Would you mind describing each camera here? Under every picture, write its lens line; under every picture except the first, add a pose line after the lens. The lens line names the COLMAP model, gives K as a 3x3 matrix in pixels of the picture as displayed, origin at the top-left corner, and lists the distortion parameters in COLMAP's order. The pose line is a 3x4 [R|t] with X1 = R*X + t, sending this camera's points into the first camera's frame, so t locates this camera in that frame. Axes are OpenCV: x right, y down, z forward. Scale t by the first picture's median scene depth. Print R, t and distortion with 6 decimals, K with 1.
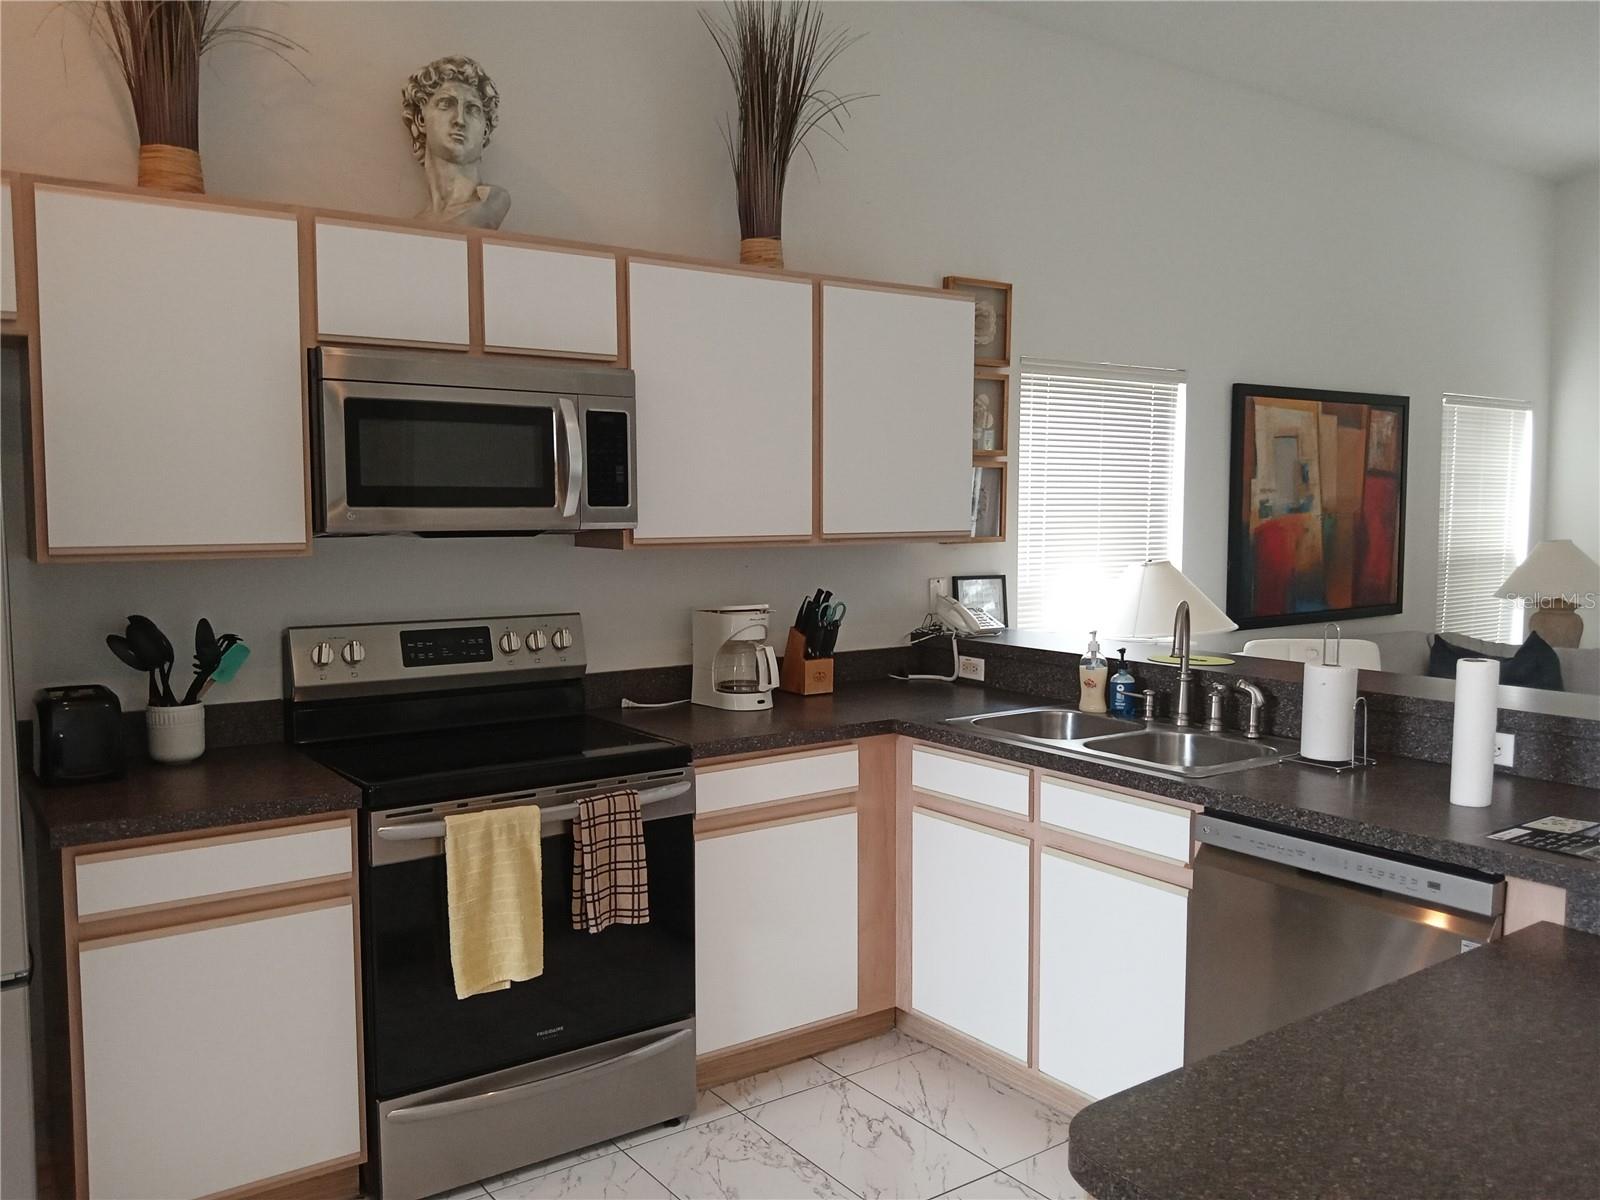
lens RADIAL K [[1300.1, 0, 800.0], [0, 1300.1, 600.0], [0, 0, 1]] dist [0.101415, -0.290600]
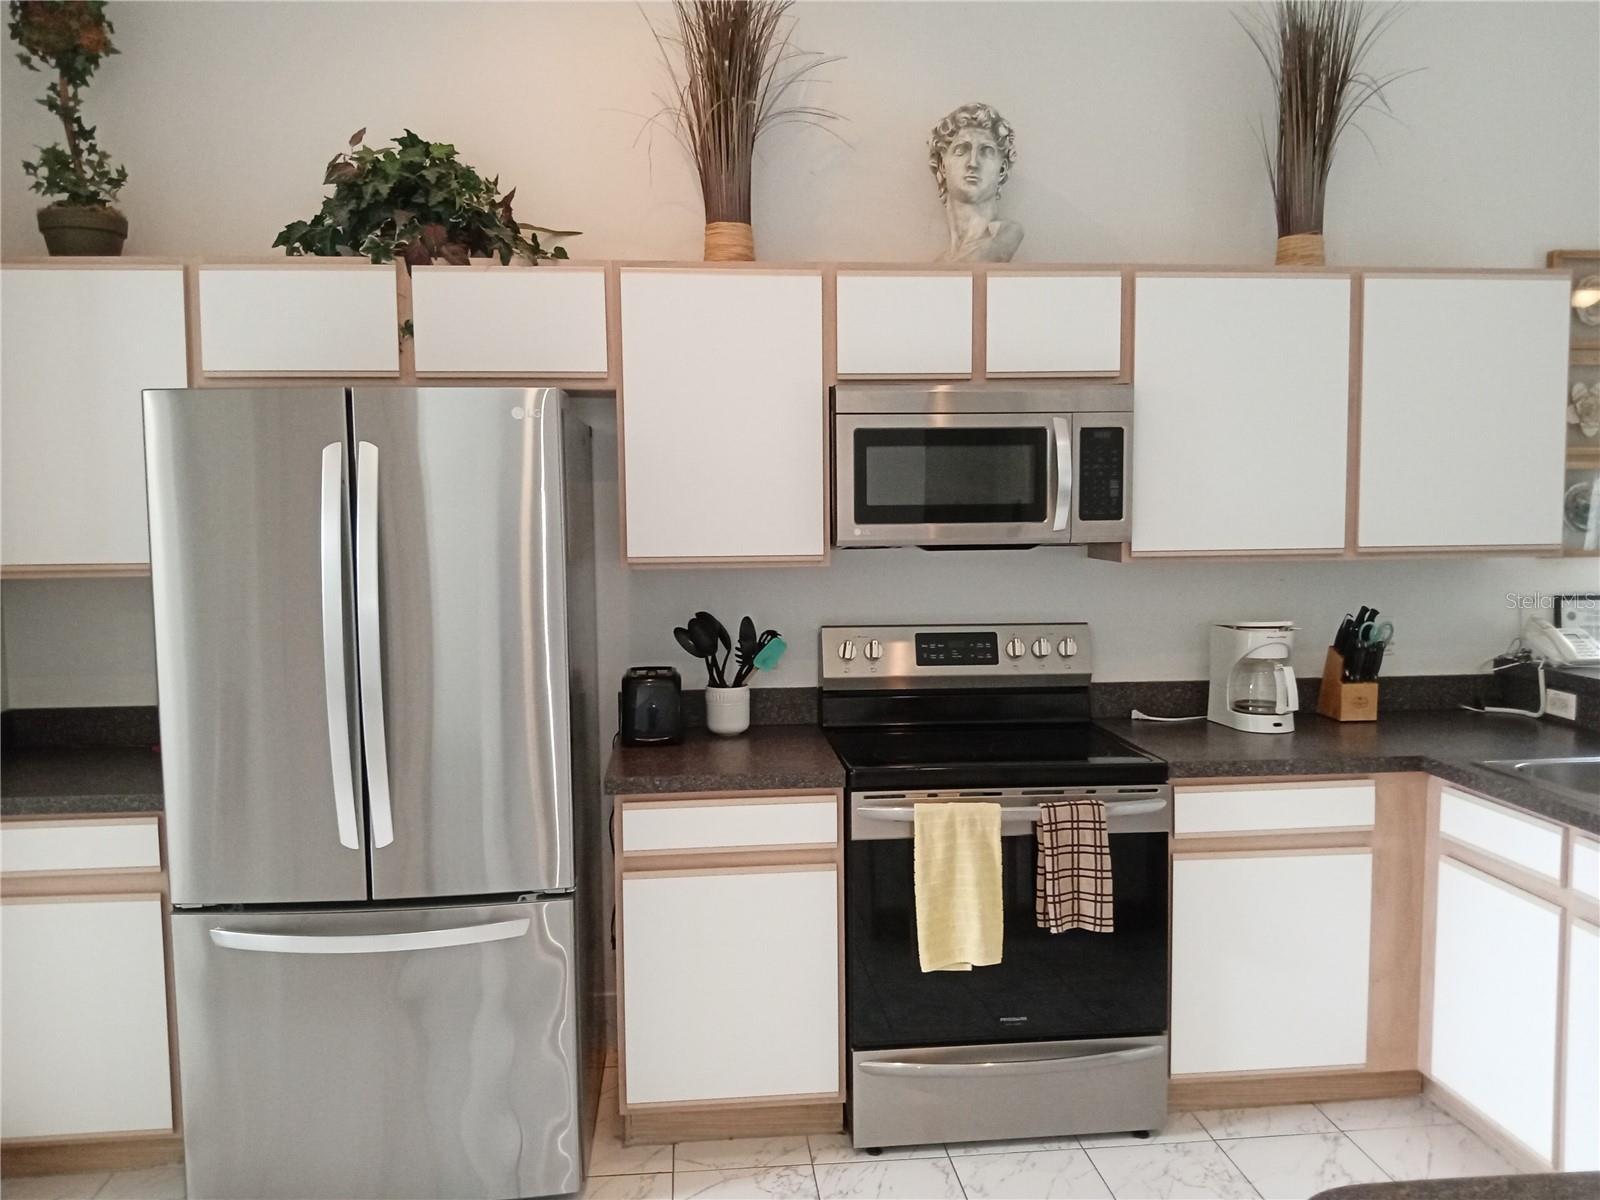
lens RADIAL K [[1300.1, 0, 800.0], [0, 1300.1, 600.0], [0, 0, 1]] dist [0.101415, -0.290600]
pose [[0.853851, 0.033137, -0.519461, 0.188020], [-0.029653, 0.999447, 0.015014, -0.018430], [0.519672, 0.002584, 0.854362, 0.005321]]
